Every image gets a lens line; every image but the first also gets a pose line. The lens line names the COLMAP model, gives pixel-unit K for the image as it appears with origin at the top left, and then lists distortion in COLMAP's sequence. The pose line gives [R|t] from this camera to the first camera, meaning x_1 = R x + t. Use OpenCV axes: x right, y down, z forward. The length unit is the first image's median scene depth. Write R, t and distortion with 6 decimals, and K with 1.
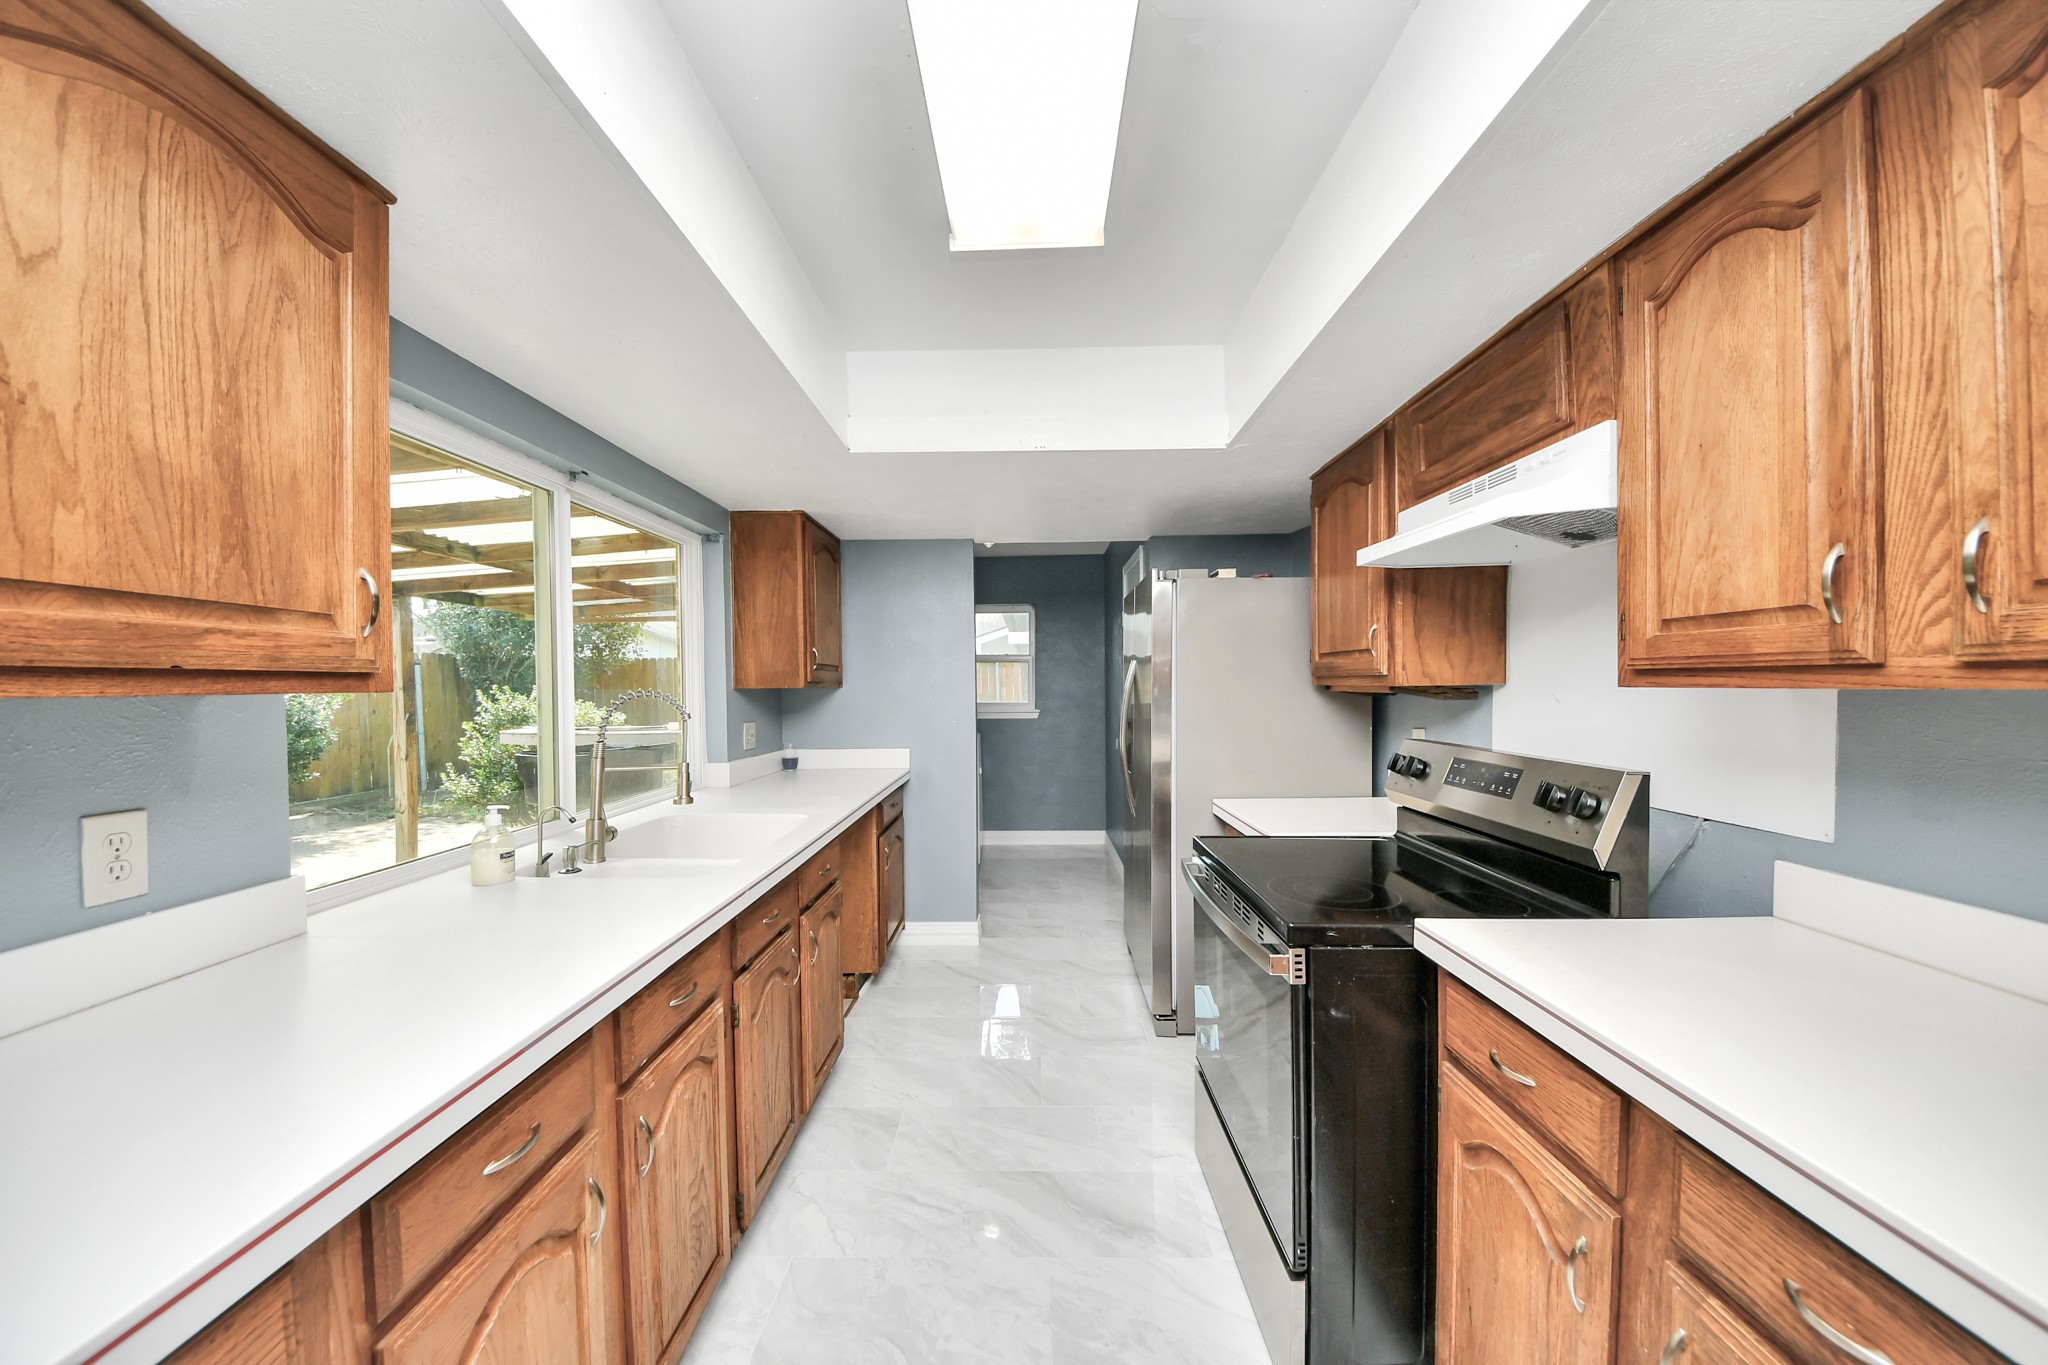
lens RADIAL K [[724.0, 0, 1014.0], [0, 724.0, 697.4], [0, 0, 1]] dist [0.035351, -0.024612]
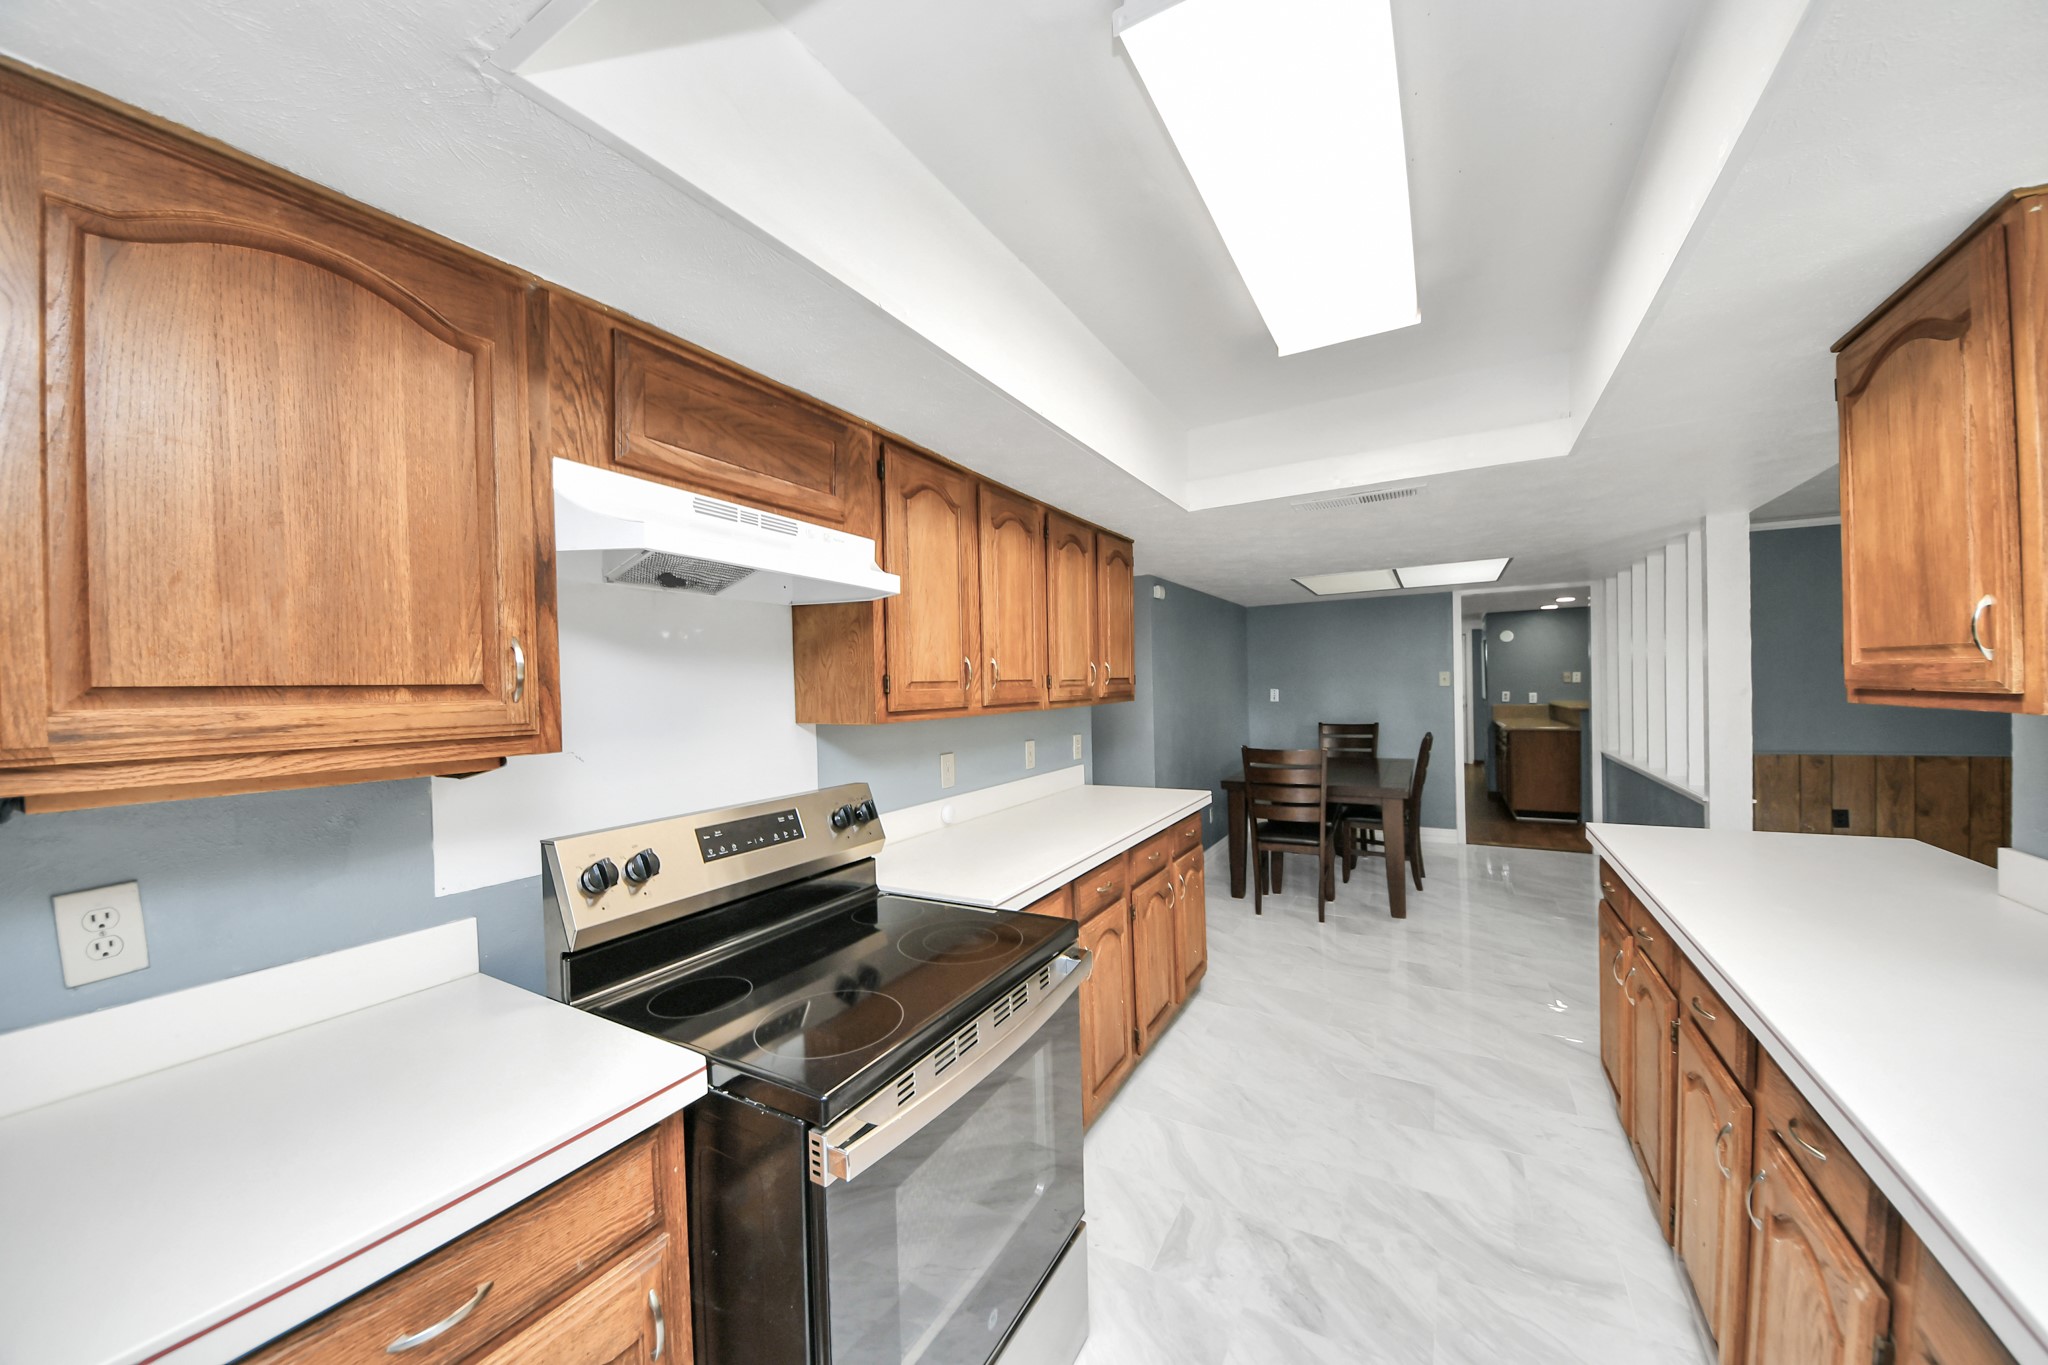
lens RADIAL K [[724.0, 0, 1014.0], [0, 724.0, 697.4], [0, 0, 1]] dist [0.035351, -0.024612]
pose [[-0.878622, 0.022544, 0.476985, -0.093182], [0.041268, 0.998733, 0.028814, -0.080479], [-0.475731, 0.045001, -0.878439, 1.762255]]
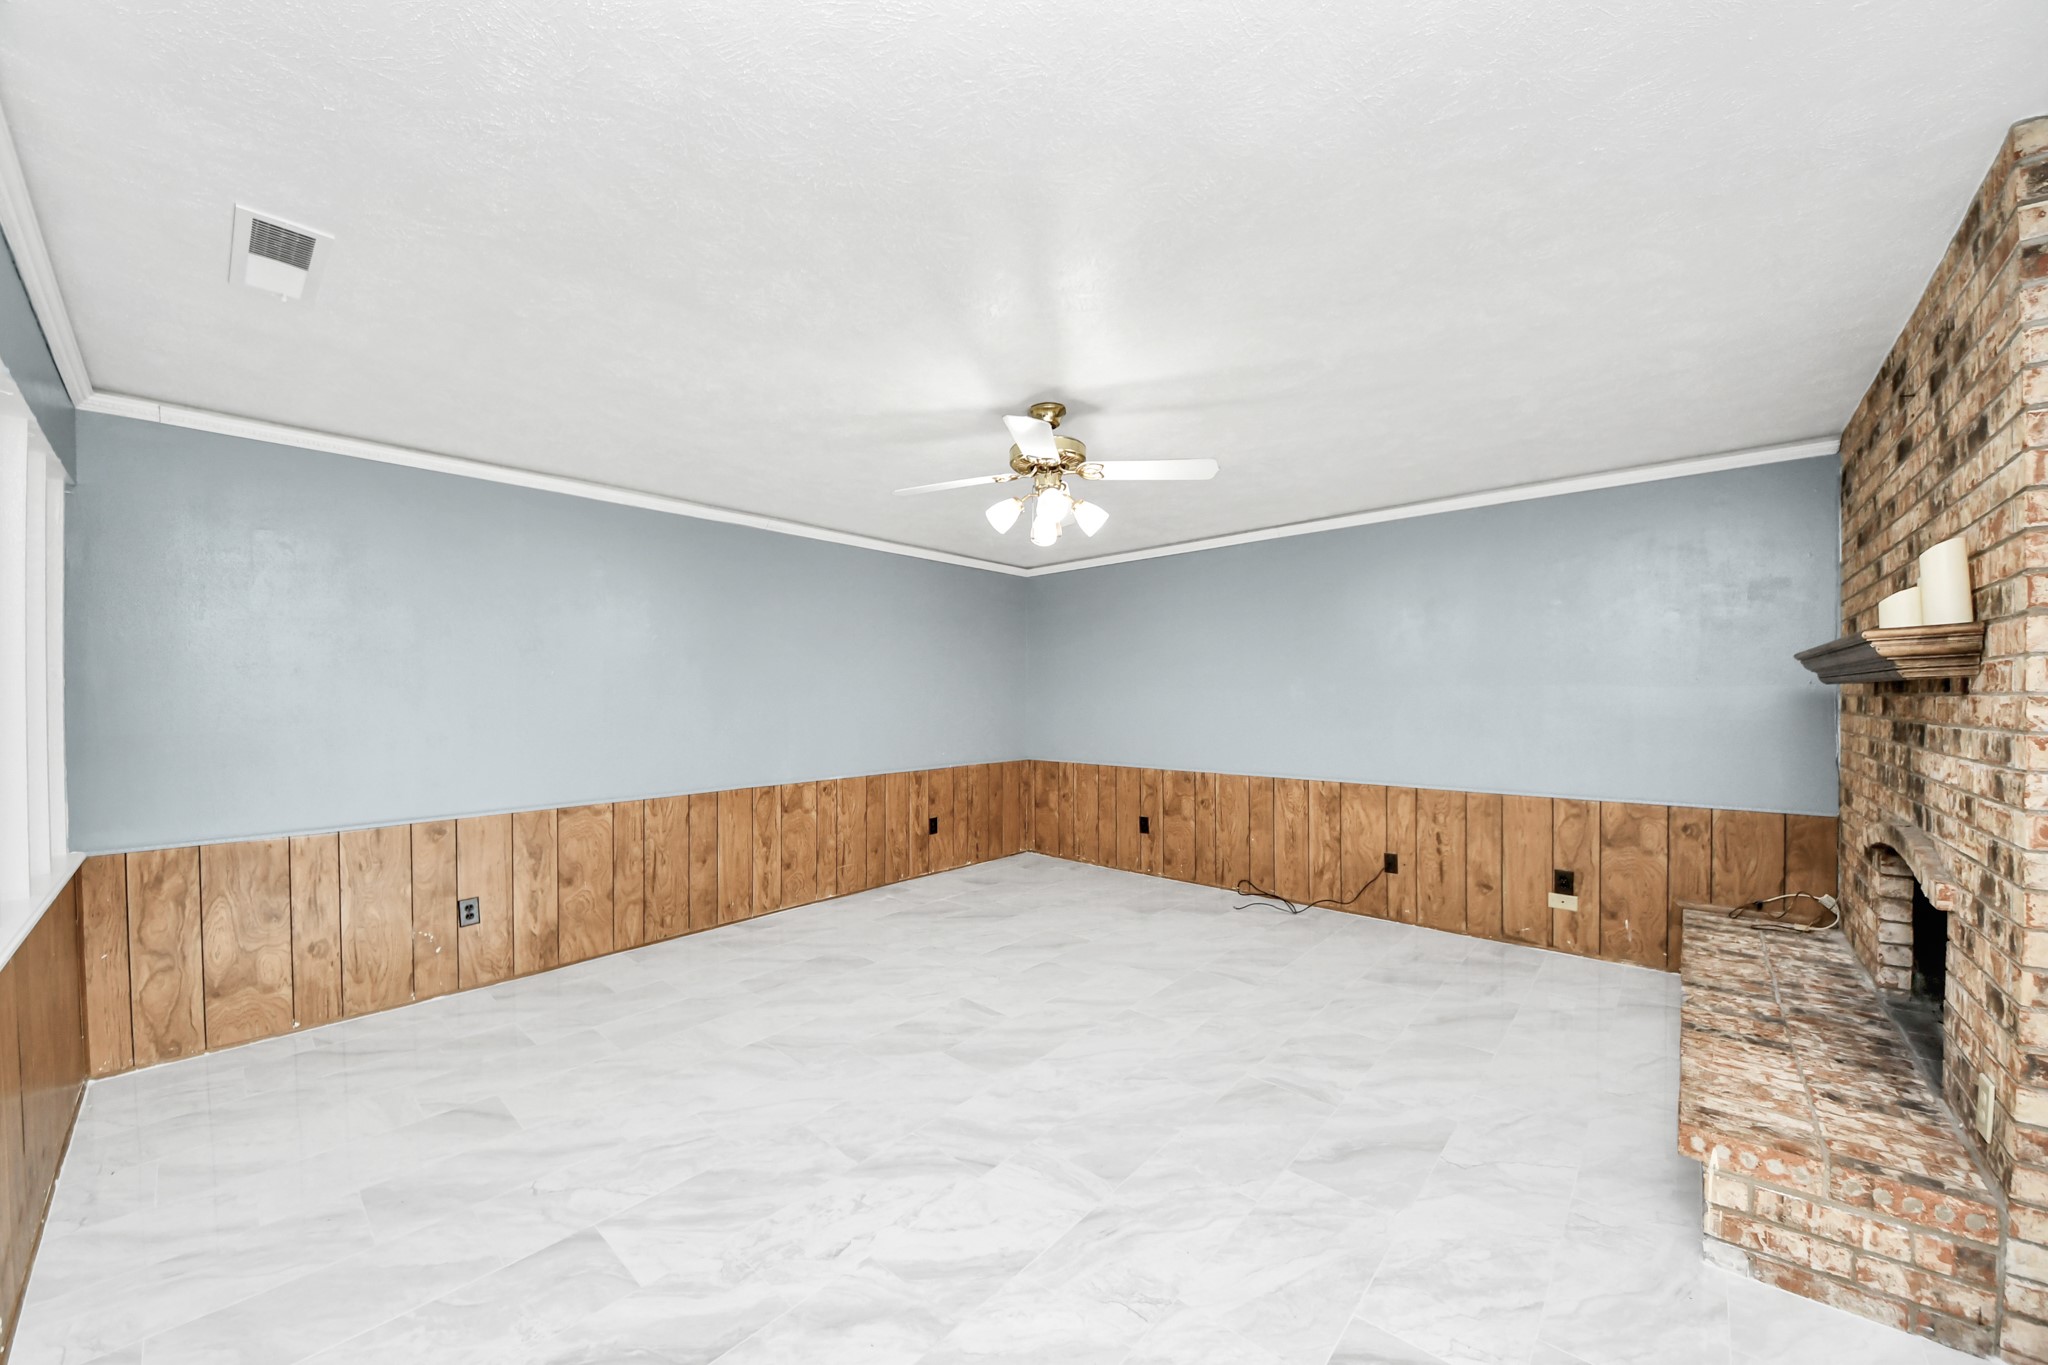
lens RADIAL K [[744.7, 0, 976.6], [0, 744.7, 699.9], [0, 0, 1]] dist [0.016522, -0.011307]
pose [[-0.671098, 0.014431, -0.741228, -1.102478], [-0.005433, 0.999688, 0.024382, -0.004027], [0.741349, 0.020390, -0.670810, -0.094678]]
